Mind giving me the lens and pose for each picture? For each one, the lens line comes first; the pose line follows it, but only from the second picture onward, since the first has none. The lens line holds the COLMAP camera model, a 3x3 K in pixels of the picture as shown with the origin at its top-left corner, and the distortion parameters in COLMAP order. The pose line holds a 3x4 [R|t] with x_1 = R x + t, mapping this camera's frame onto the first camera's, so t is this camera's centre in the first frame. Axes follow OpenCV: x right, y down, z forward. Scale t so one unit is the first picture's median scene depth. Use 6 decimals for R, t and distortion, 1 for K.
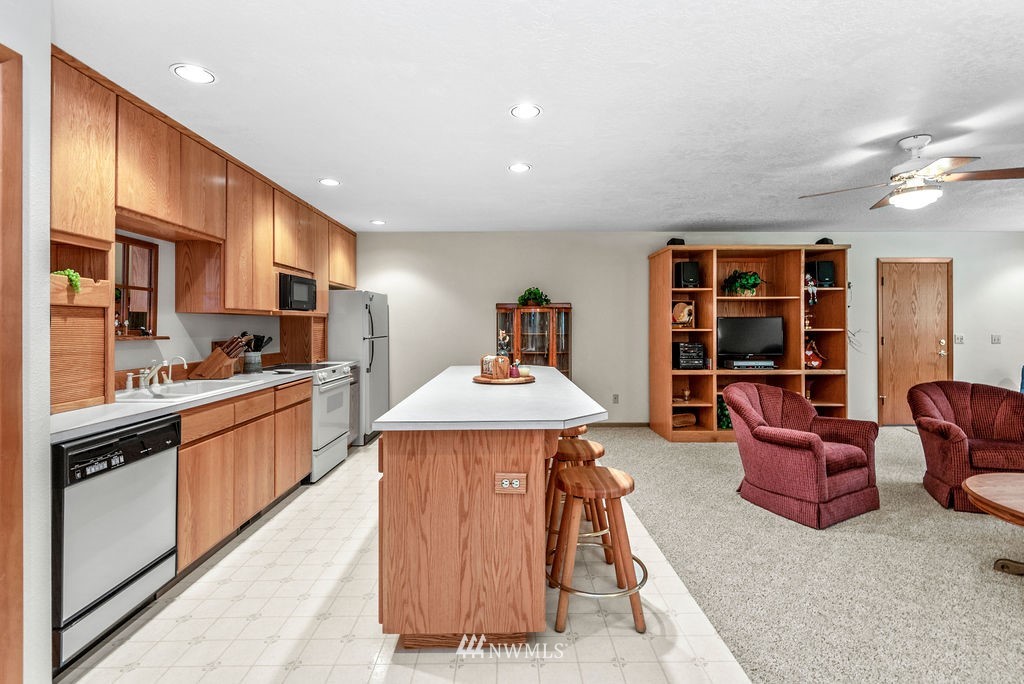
lens RADIAL K [[479.4, 0, 511.8], [0, 479.4, 325.9], [0, 0, 1]] dist [0.028538, -0.019701]
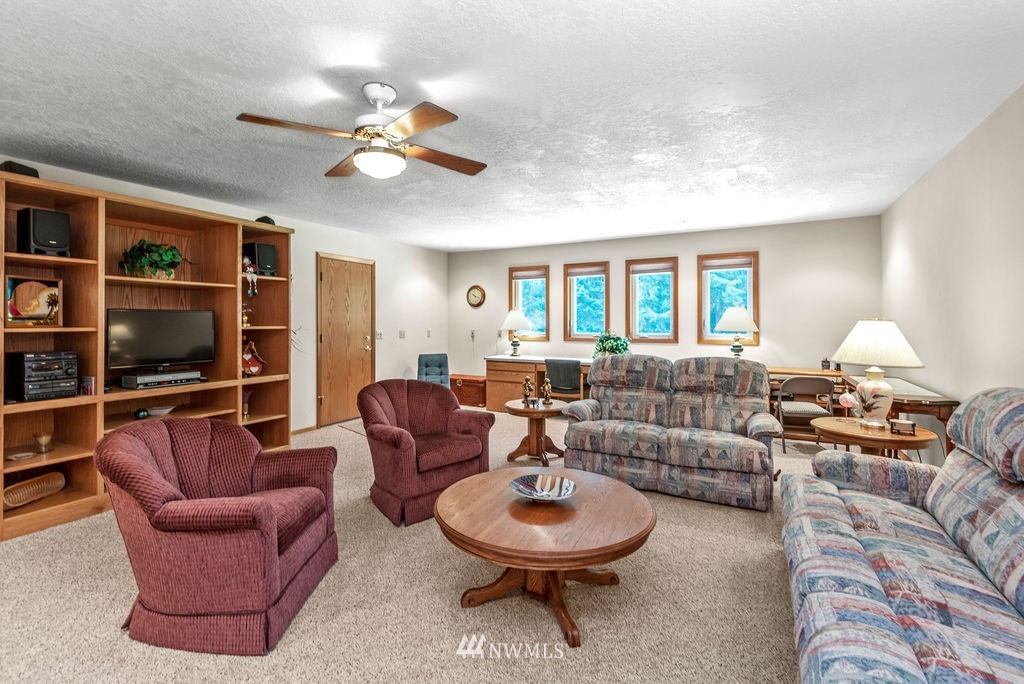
lens RADIAL K [[469.0, 0, 509.4], [0, 469.0, 320.5], [0, 0, 1]] dist [0.018657, -0.018551]
pose [[0.483225, 0.004795, 0.875483, 0.197980], [-0.000516, 0.999986, -0.005192, 0.000322], [-0.875496, 0.002058, 0.483221, 0.339205]]
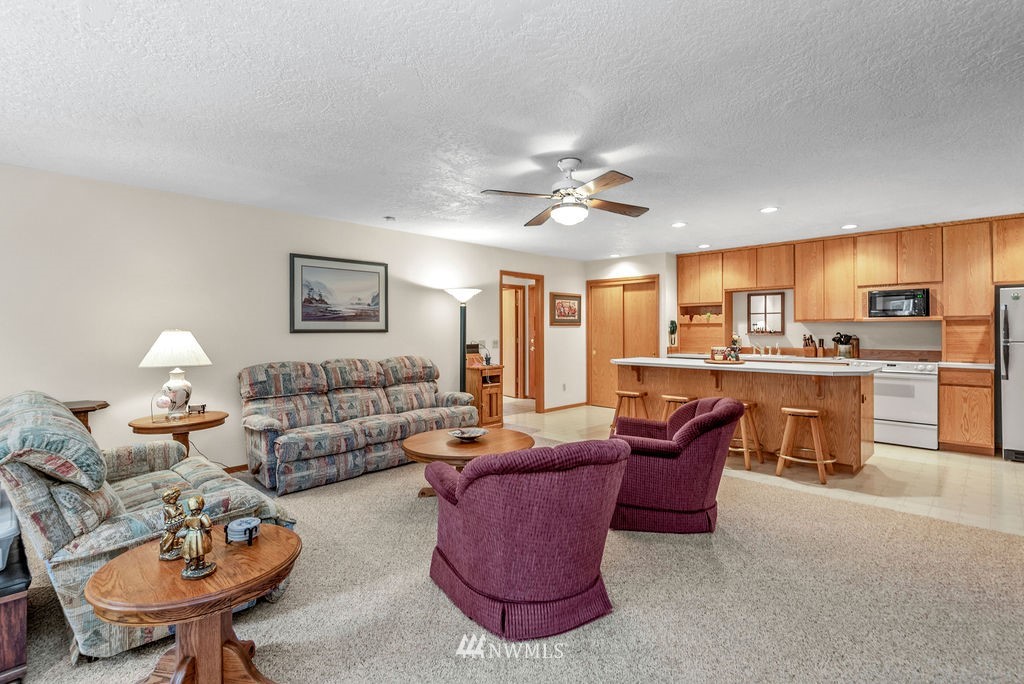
lens RADIAL K [[479.4, 0, 511.8], [0, 479.4, 325.9], [0, 0, 1]] dist [0.028538, -0.019701]
pose [[-0.710865, -0.002910, -0.703322, 1.315464], [0.005594, 0.999936, -0.009792, -0.000396], [0.703306, -0.010895, -0.710804, 1.307922]]
